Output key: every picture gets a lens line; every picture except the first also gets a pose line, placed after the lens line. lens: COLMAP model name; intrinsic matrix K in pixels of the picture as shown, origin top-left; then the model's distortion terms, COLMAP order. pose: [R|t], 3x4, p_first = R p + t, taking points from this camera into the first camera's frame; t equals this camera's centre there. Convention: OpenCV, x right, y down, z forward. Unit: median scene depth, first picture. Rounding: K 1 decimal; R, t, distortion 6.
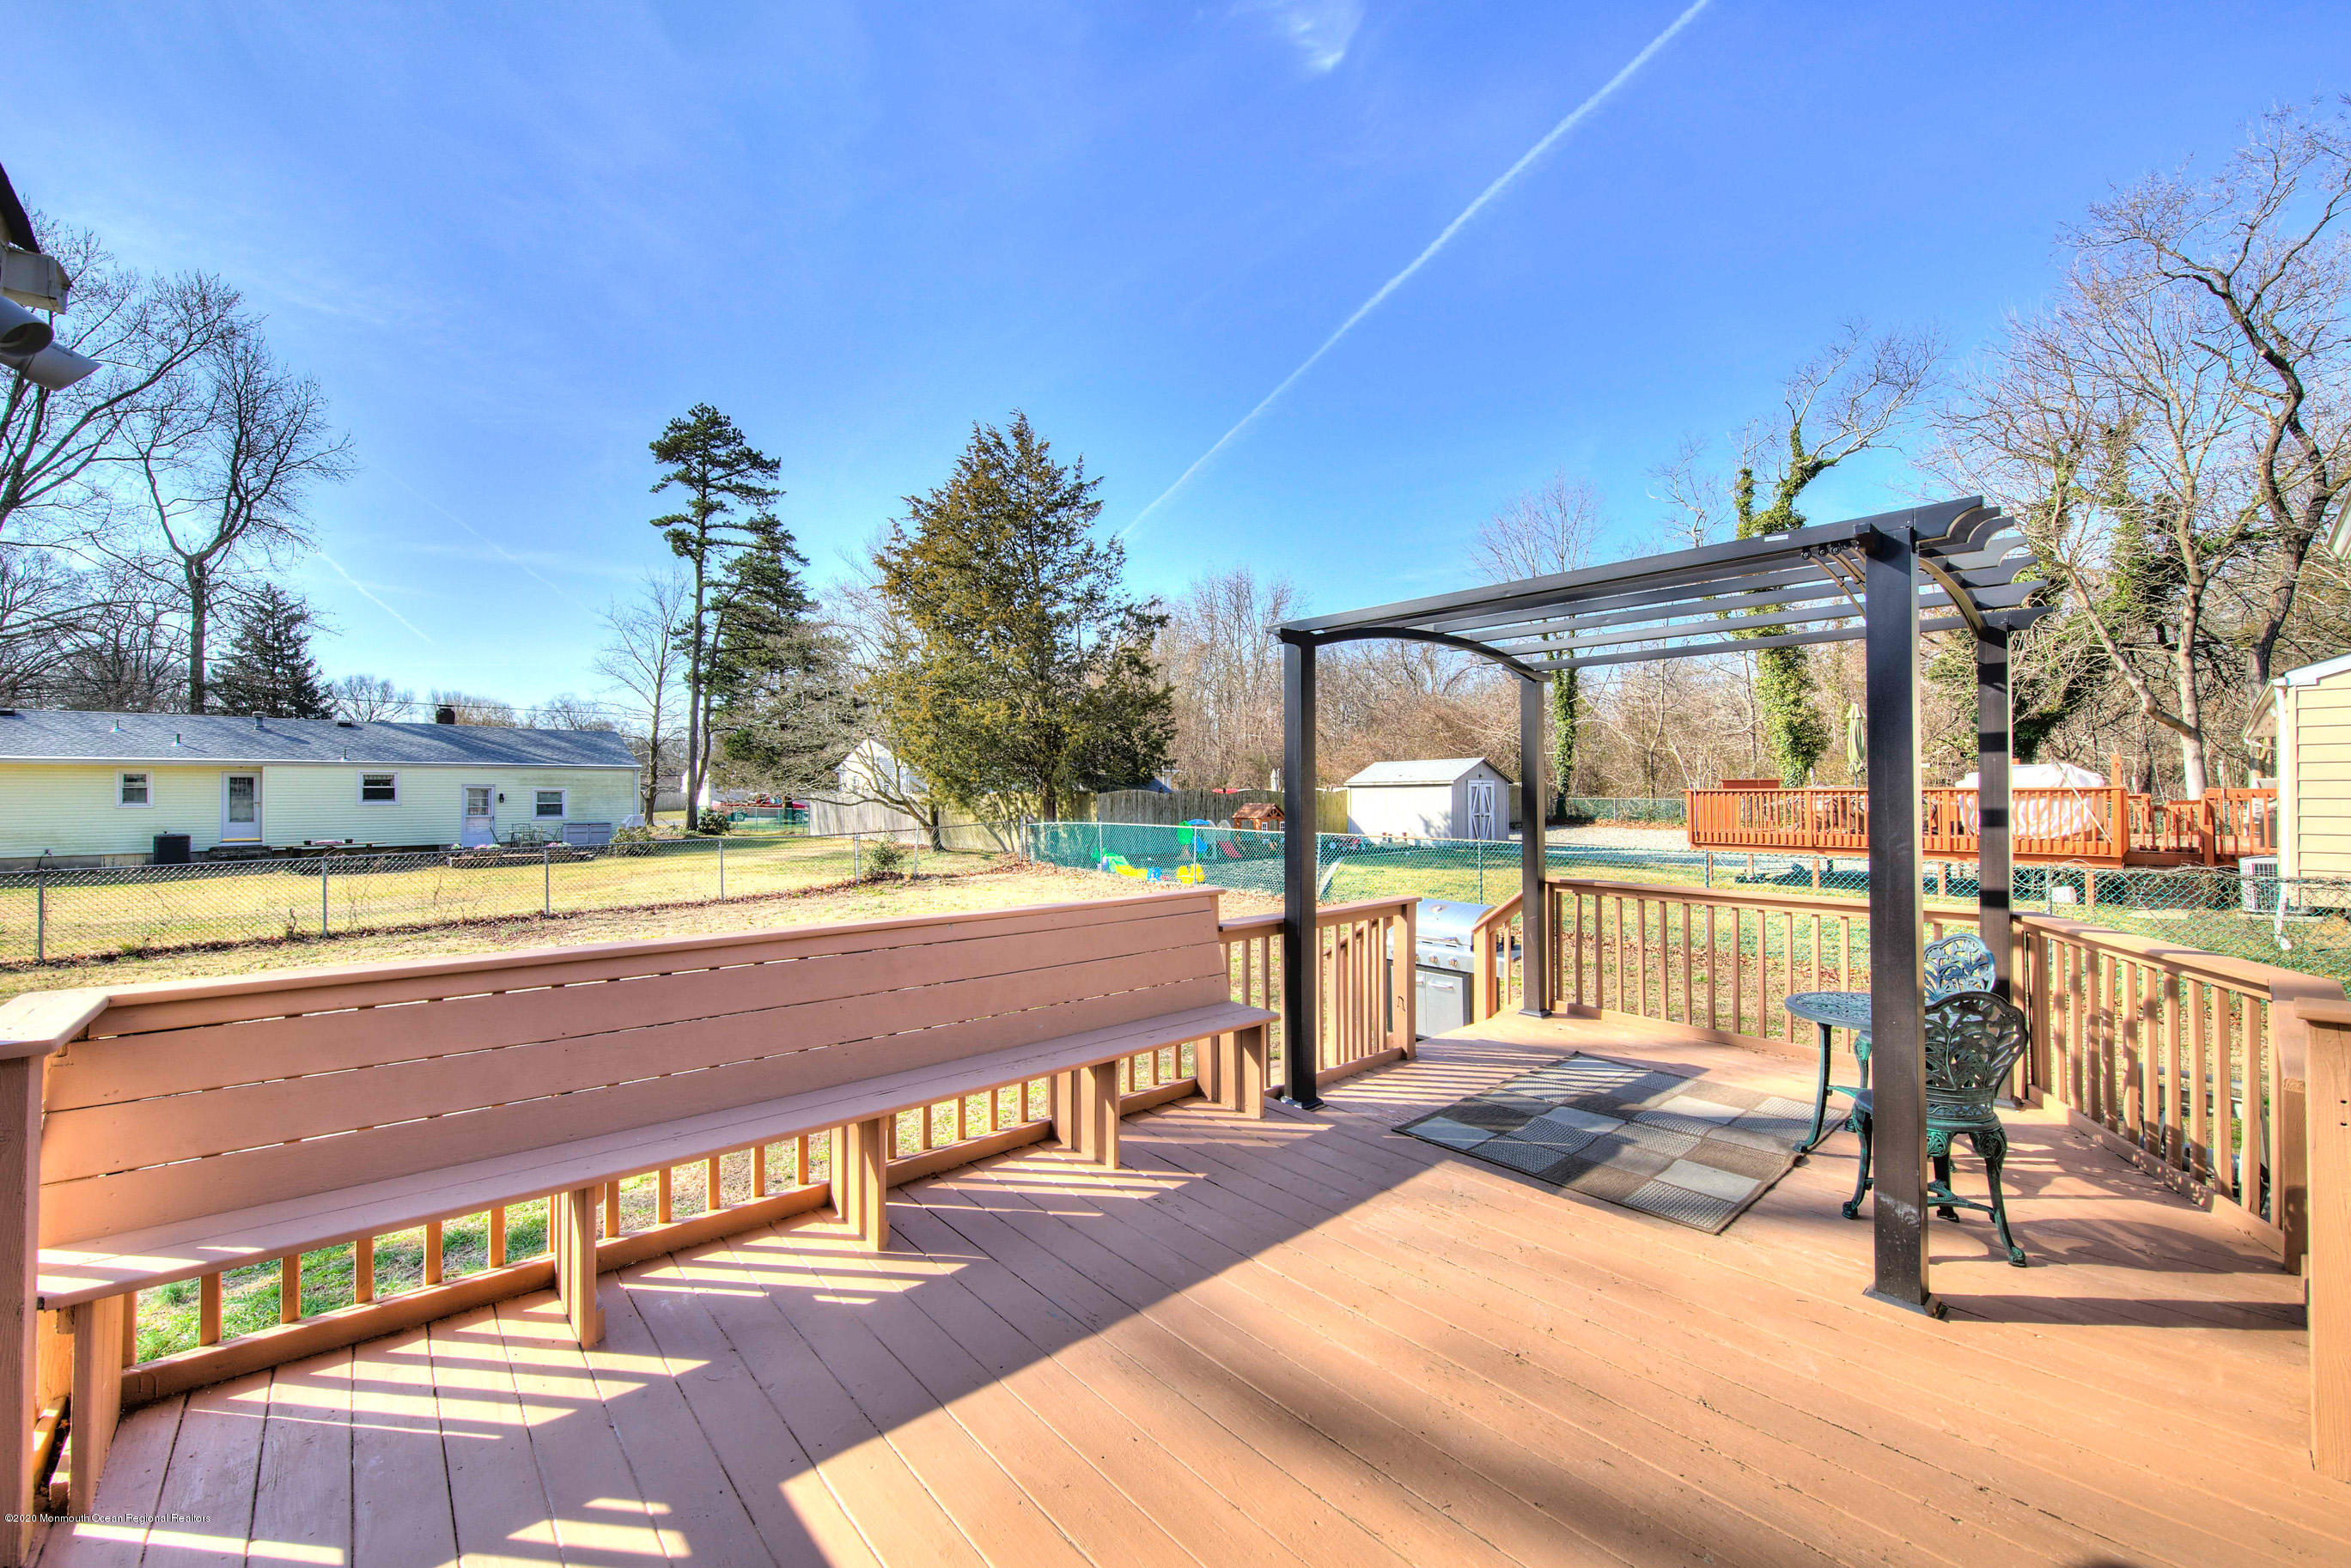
lens RADIAL K [[934.6, 0, 1187.4], [0, 934.6, 788.5], [0, 0, 1]] dist [0.002419, -0.001346]
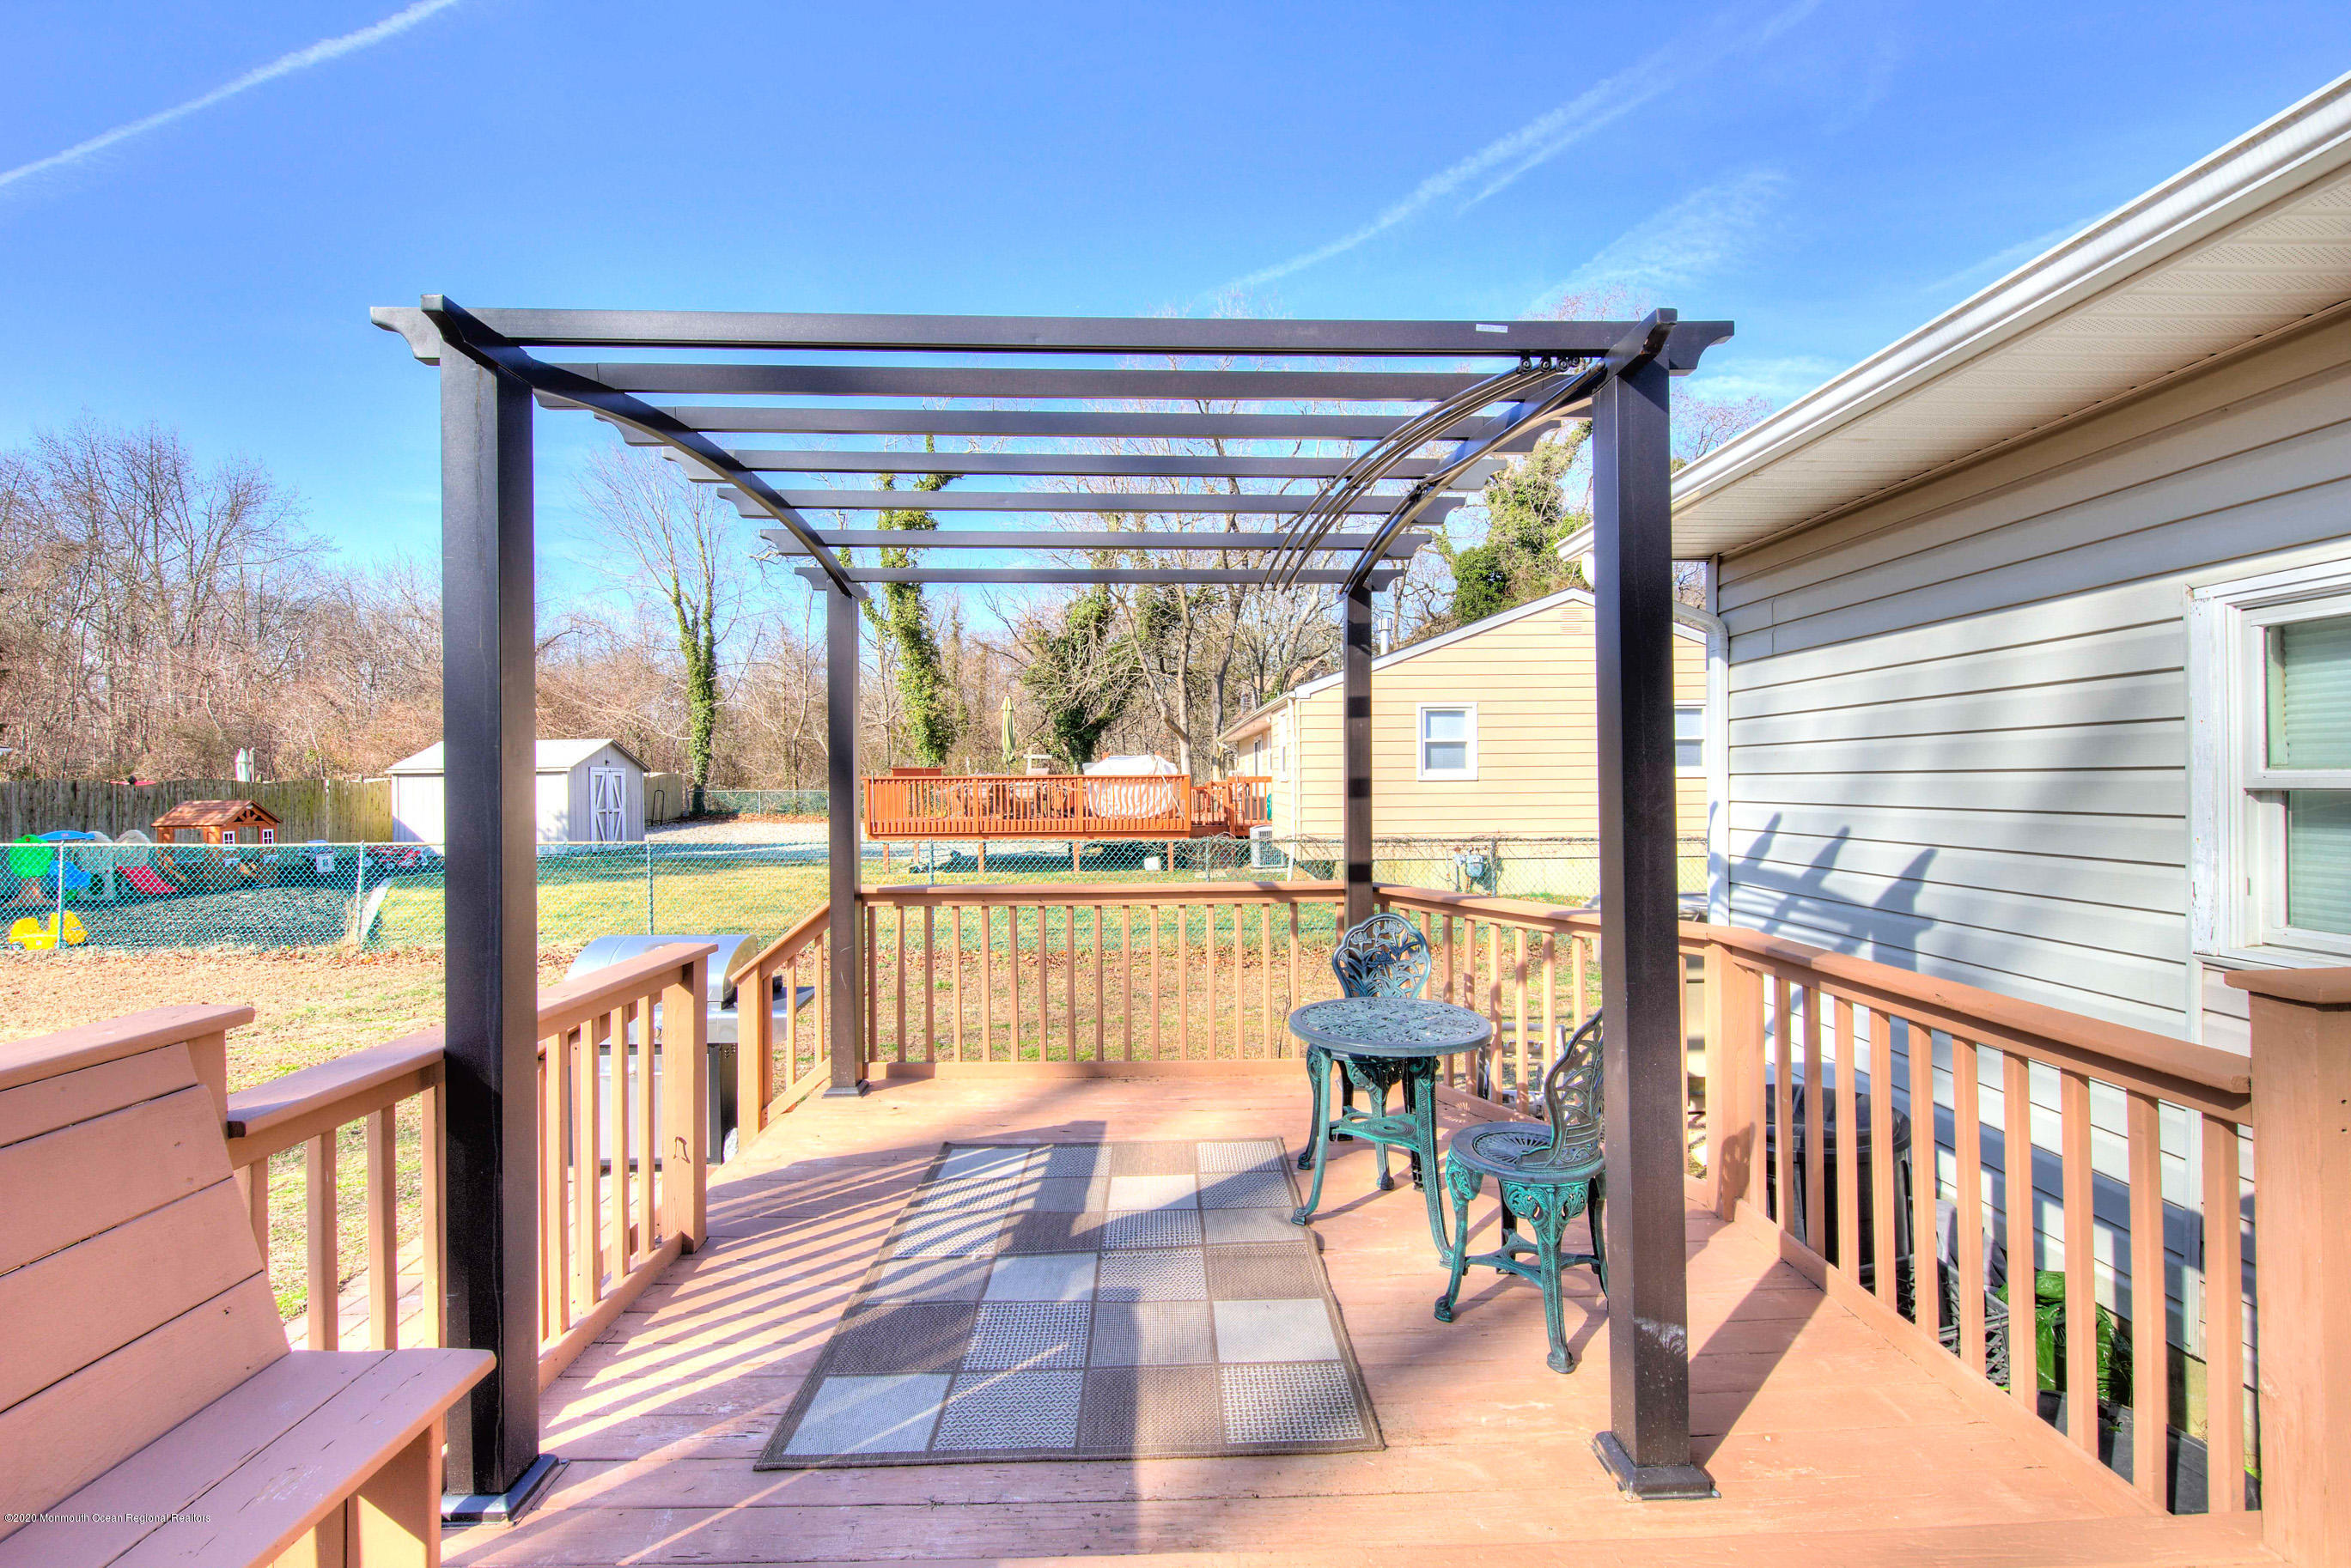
lens RADIAL K [[983.3, 0, 1184.8], [0, 983.3, 785.8], [0, 0, 1]] dist [0.005444, -0.001275]
pose [[0.650421, -0.004684, 0.759559, -0.001362], [0.002627, 0.999989, 0.003917, 0.003715], [-0.759569, -0.000553, 0.650426, 0.069080]]
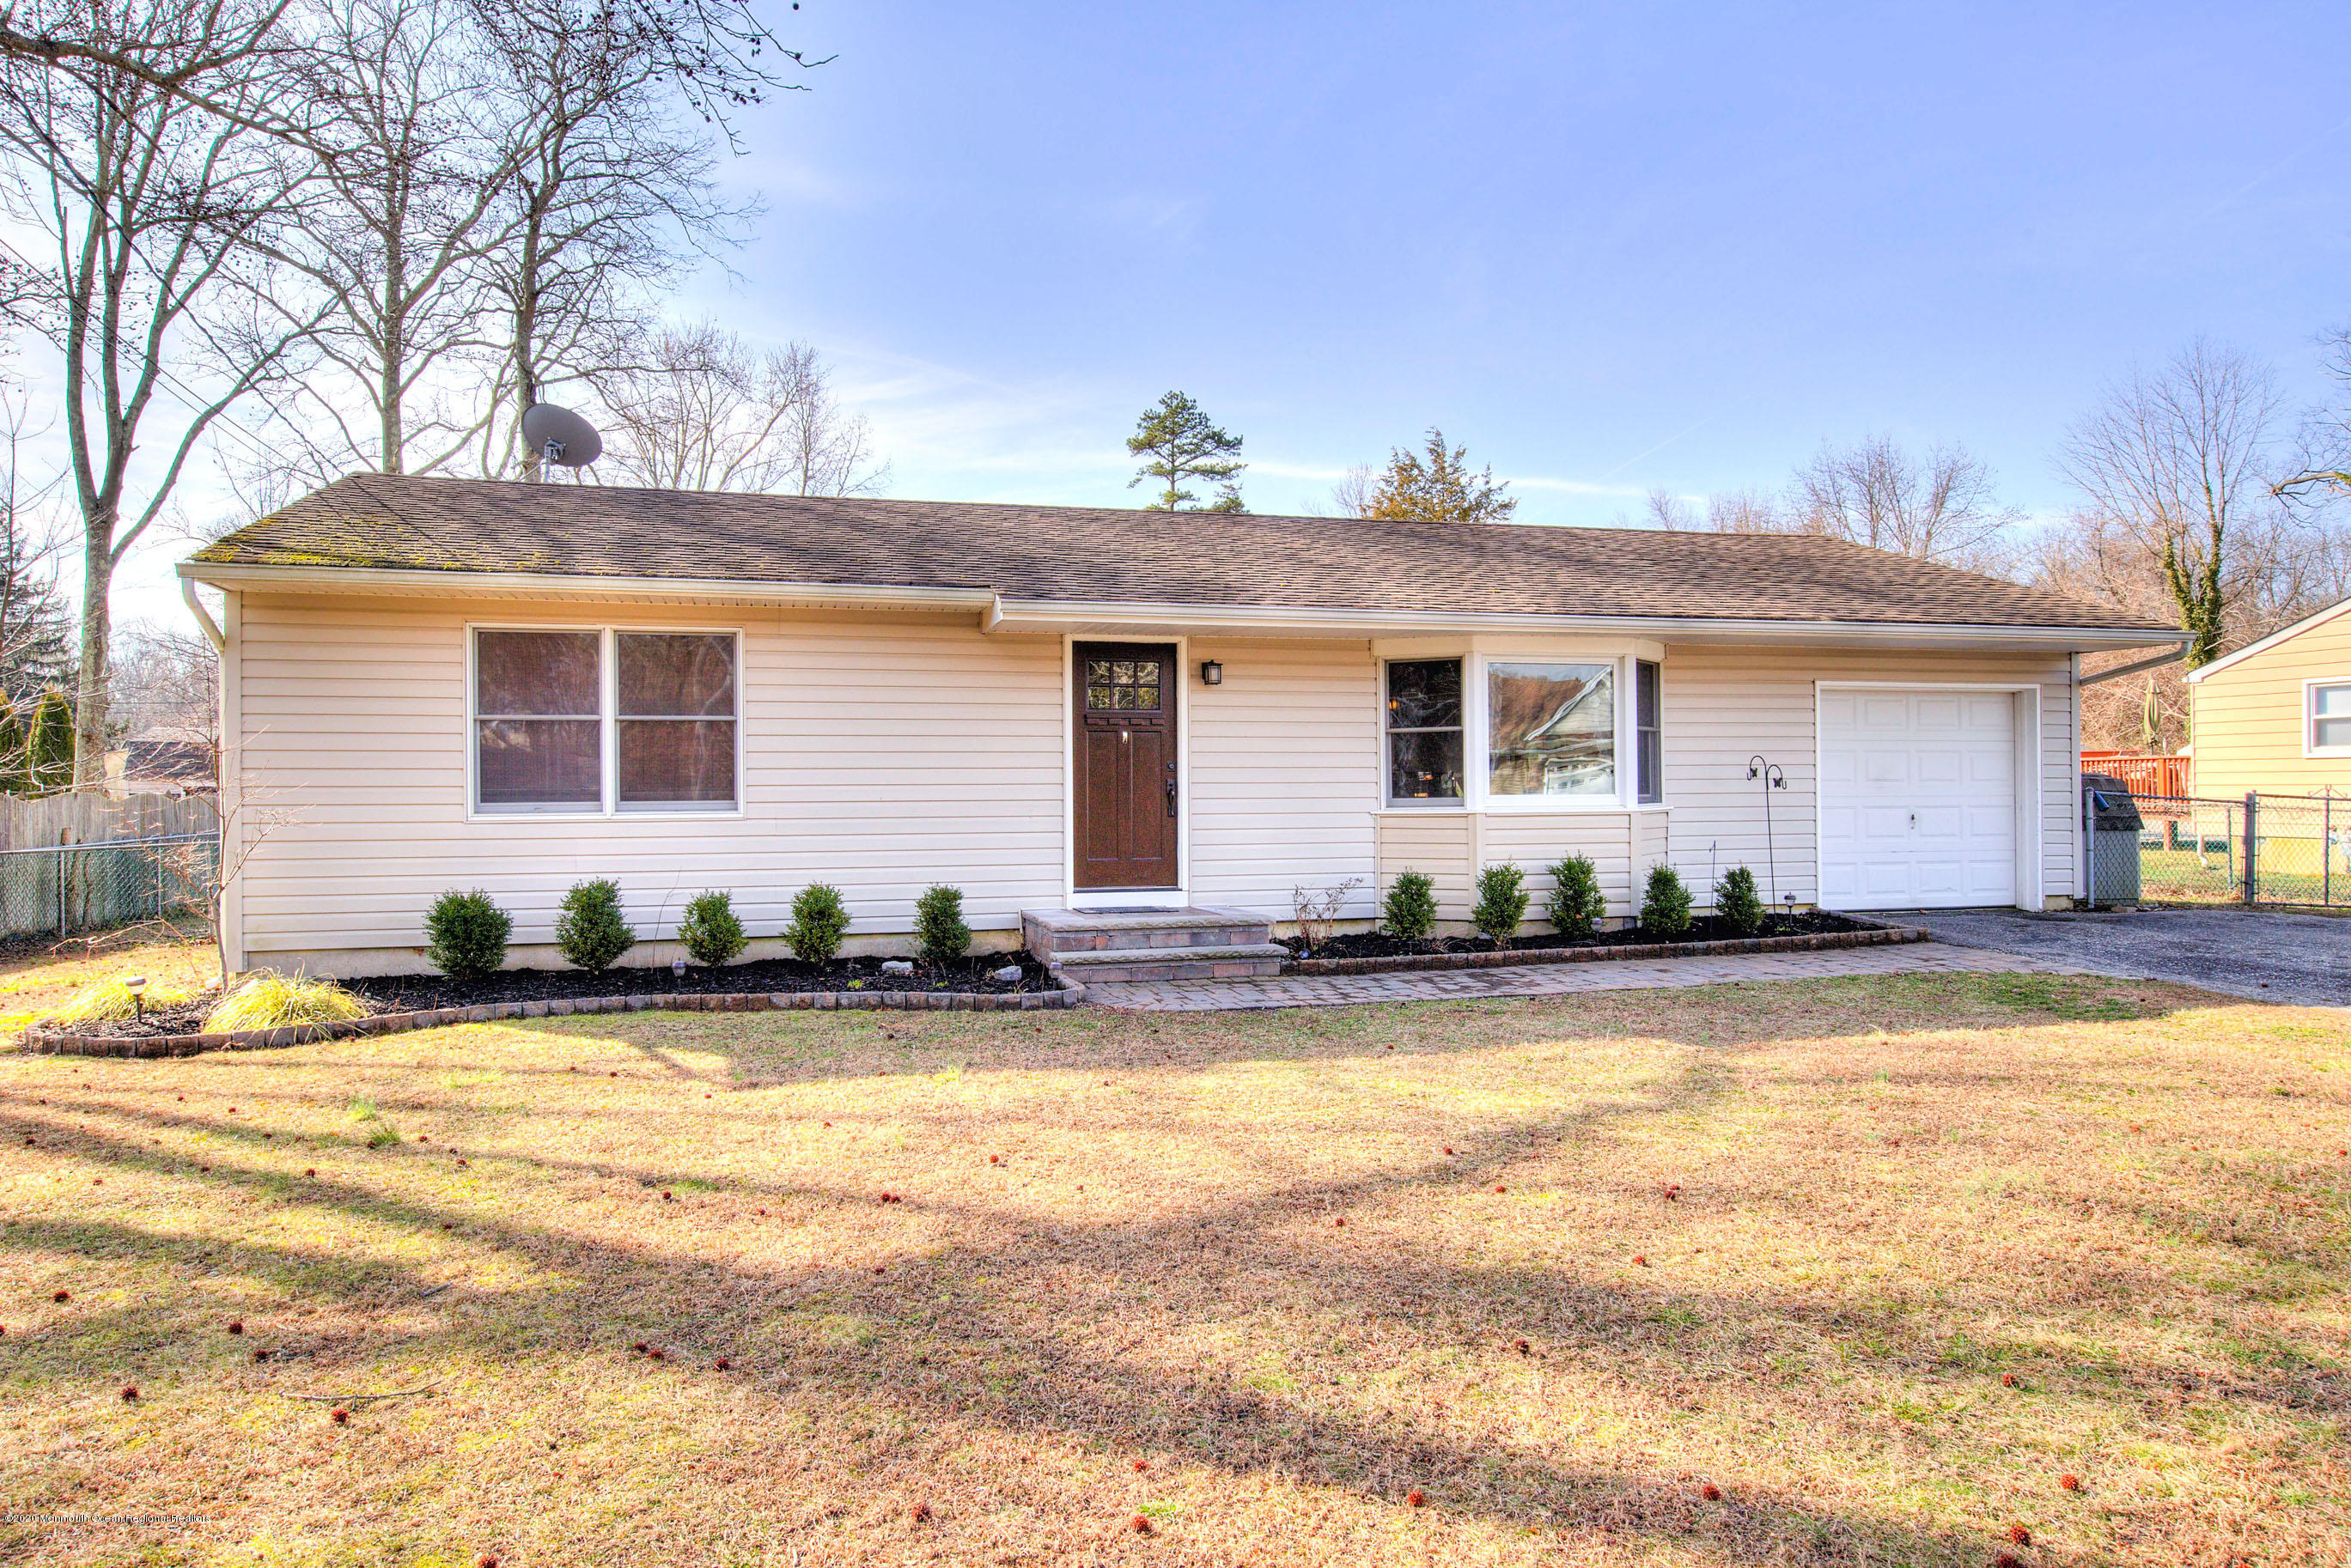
lens RADIAL K [[1634.7, 0, 1168.8], [0, 1634.7, 787.5], [0, 0, 1]] dist [0.001724, 0.000048]
pose [[0.892503, -0.006977, -0.450987, 0.301509], [0.010710, 0.999926, 0.005725, 0.005189], [0.450914, -0.009939, 0.892512, -0.642887]]
